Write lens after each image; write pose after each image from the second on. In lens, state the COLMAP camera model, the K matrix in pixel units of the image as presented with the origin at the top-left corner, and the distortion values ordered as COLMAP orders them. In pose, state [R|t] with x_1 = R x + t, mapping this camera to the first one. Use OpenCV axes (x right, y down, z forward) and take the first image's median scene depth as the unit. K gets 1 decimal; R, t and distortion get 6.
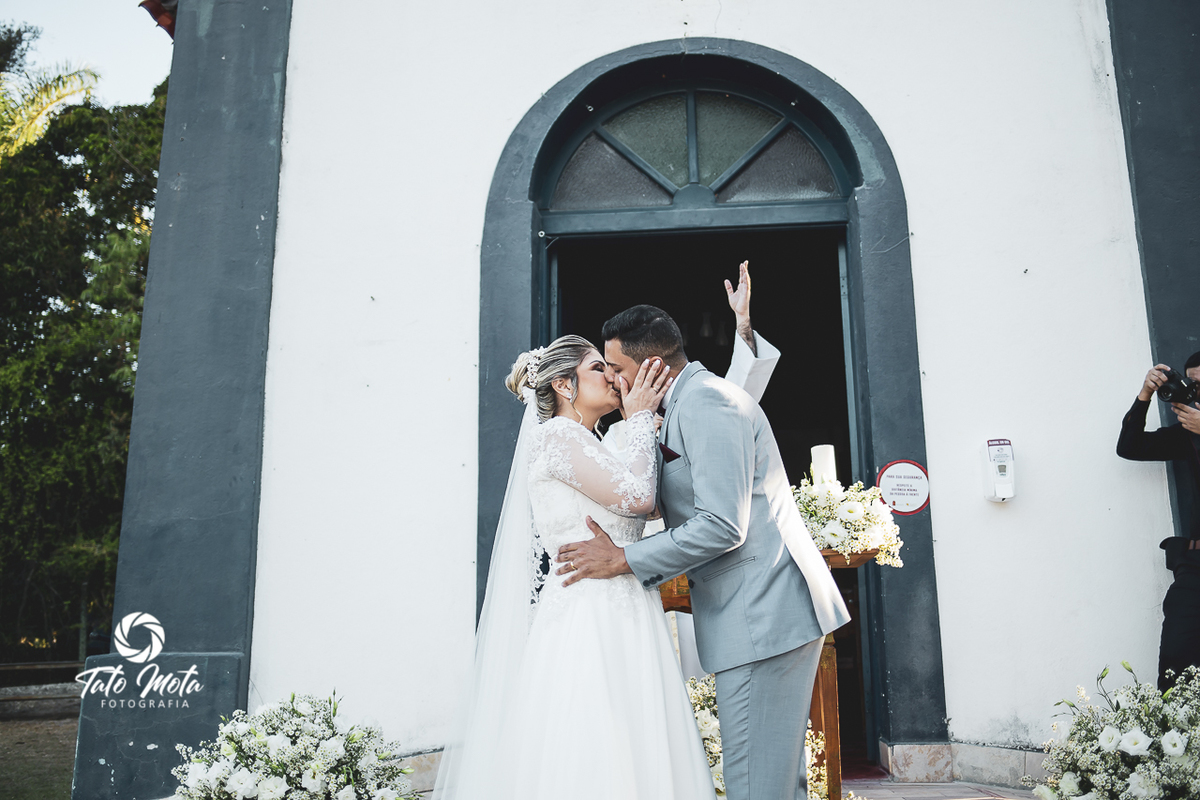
lens RADIAL K [[1147.2, 0, 600.0], [0, 1147.2, 400.0], [0, 0, 1]] dist [-0.063969, 0.008675]
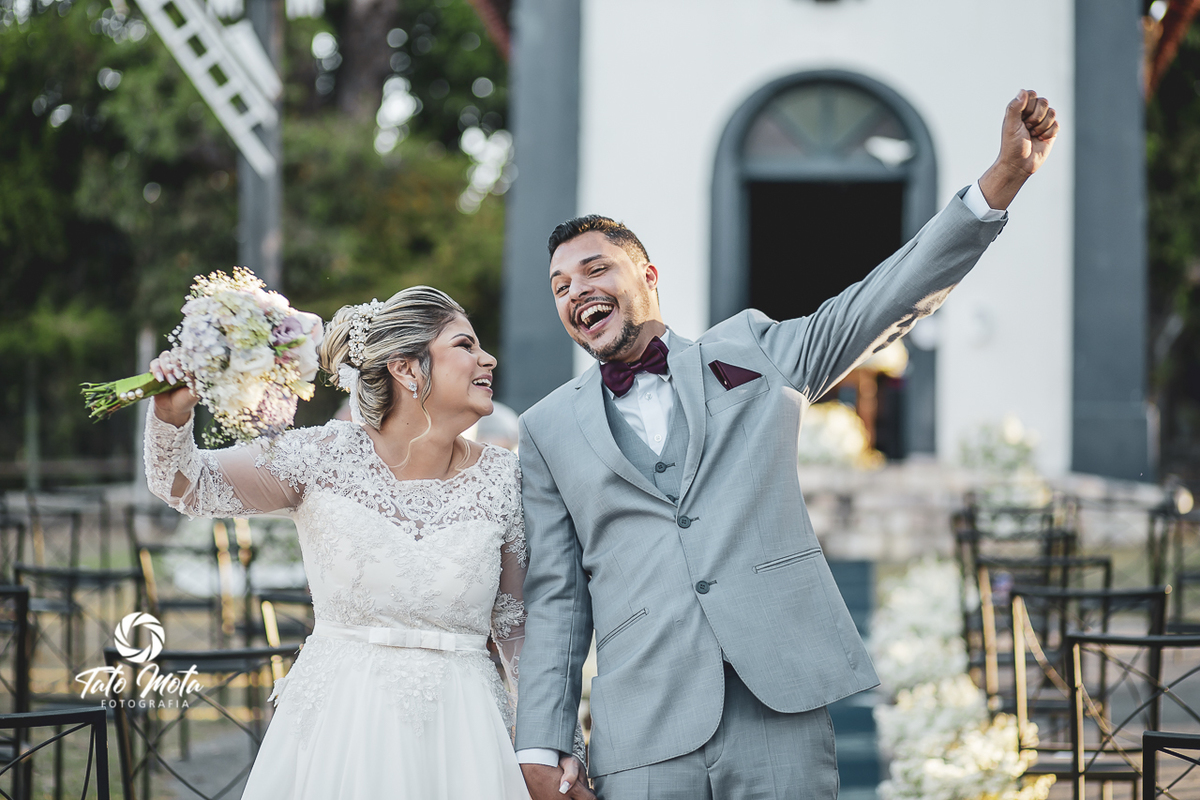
lens RADIAL K [[2864.0, 0, 600.0], [0, 2864.0, 400.0], [0, 0, 1]] dist [-0.041429, -1.203590]
pose [[0.999551, 0.029816, -0.003027, -0.235258], [-0.028975, 0.987240, 0.156582, -0.484225], [0.007657, -0.156424, 0.987660, -3.348513]]
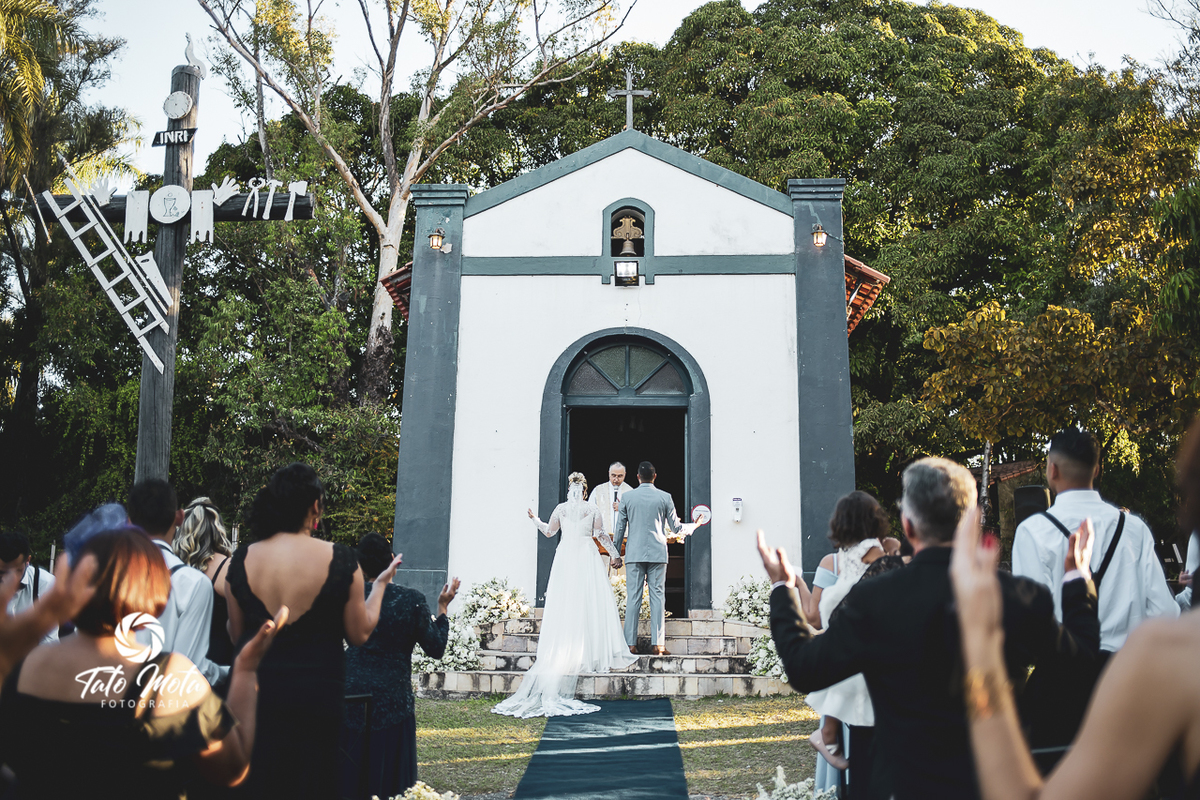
lens RADIAL K [[1147.2, 0, 600.0], [0, 1147.2, 400.0], [0, 0, 1]] dist [-0.063969, 0.008675]
pose [[0.997844, 0.037023, 0.054191, -0.108670], [-0.037745, 0.999211, 0.012369, -0.190817], [-0.053690, -0.014388, 0.998454, -1.460796]]
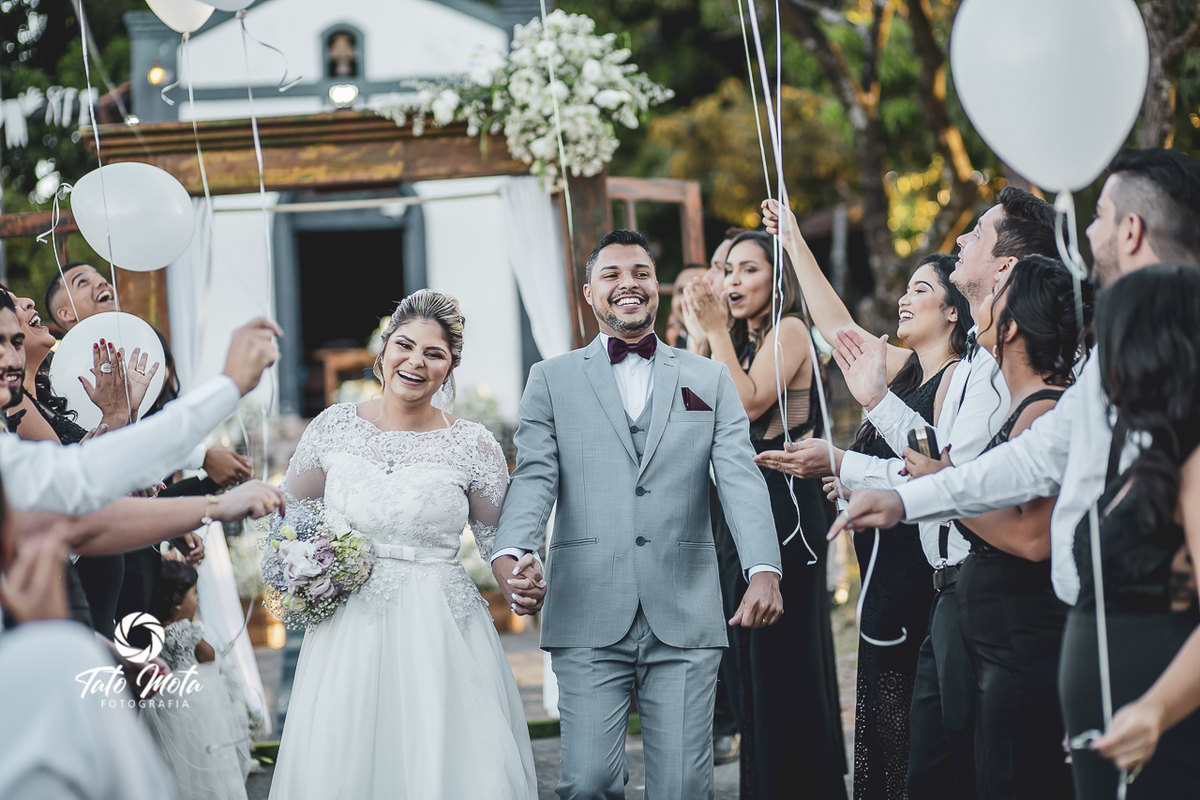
lens RADIAL K [[2864.0, 0, 600.0], [0, 2864.0, 400.0], [0, 0, 1]] dist [-0.041429, -1.203590]
pose [[0.983860, -0.021941, 0.177589, -0.517438], [-0.007390, 0.986626, 0.162835, -0.818698], [-0.178786, -0.161519, 0.970539, -5.447886]]
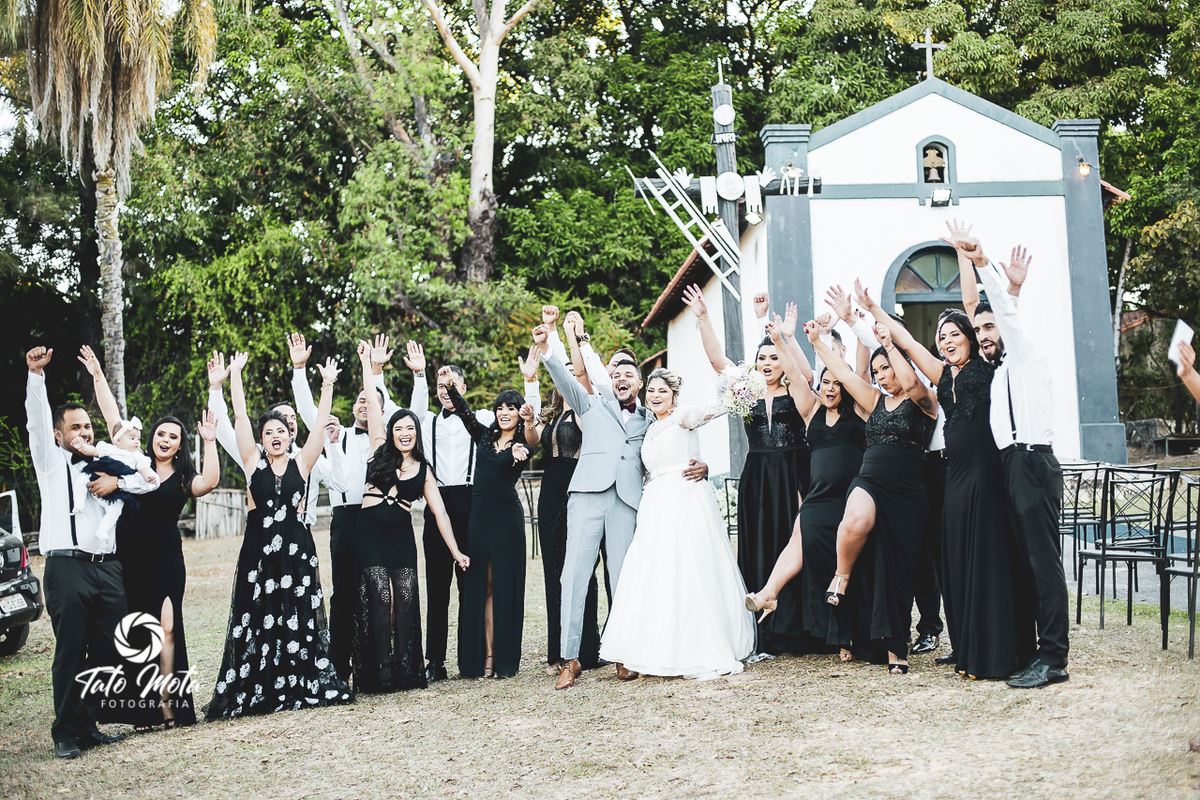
lens RADIAL K [[1739.0, 0, 600.0], [0, 1739.0, 400.0], [0, 0, 1]] dist [-0.133837, 0.109322]
pose [[0.984518, -0.001354, 0.175277, -1.685448], [-0.019958, 0.992601, 0.119769, -0.432764], [-0.174142, -0.121413, 0.977207, -3.547496]]
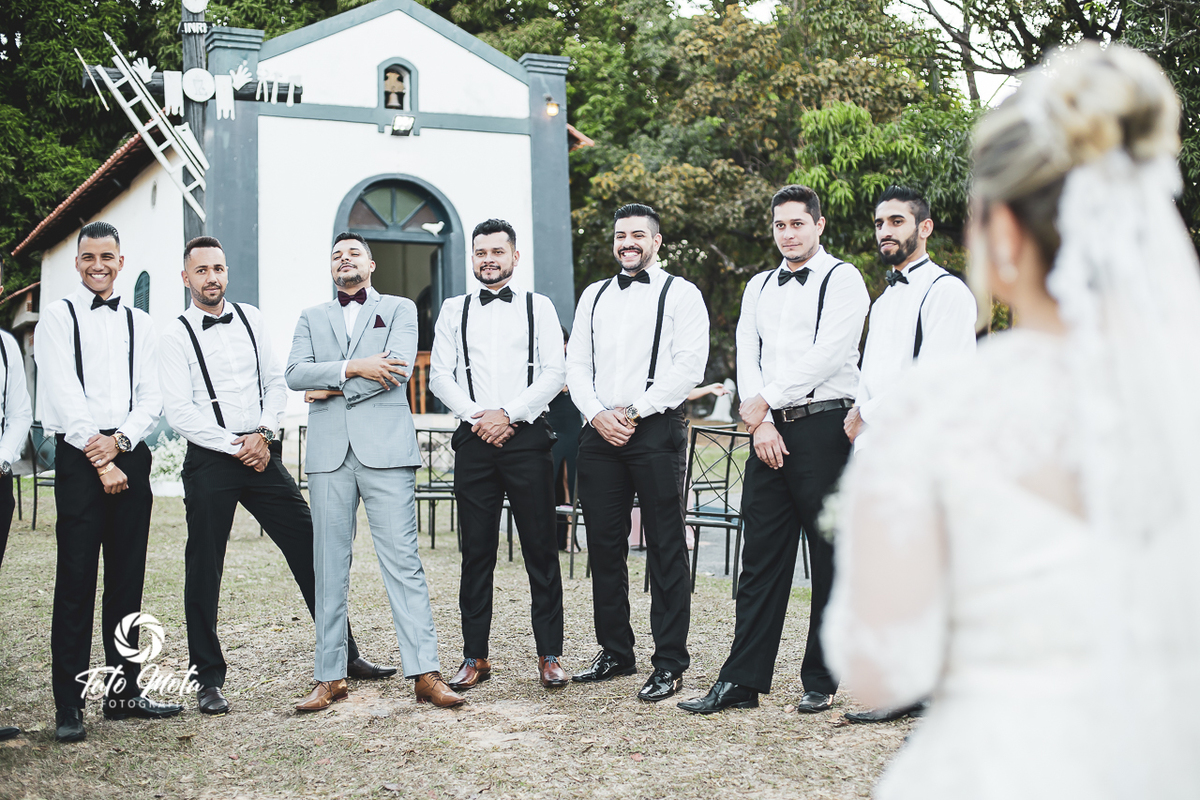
lens RADIAL K [[1739.0, 0, 600.0], [0, 1739.0, 400.0], [0, 0, 1]] dist [-0.133837, 0.109322]
pose [[0.837069, 0.024722, 0.546539, -1.853959], [-0.105968, 0.987387, 0.117634, -0.320086], [-0.536737, -0.156383, 0.829131, -2.942255]]
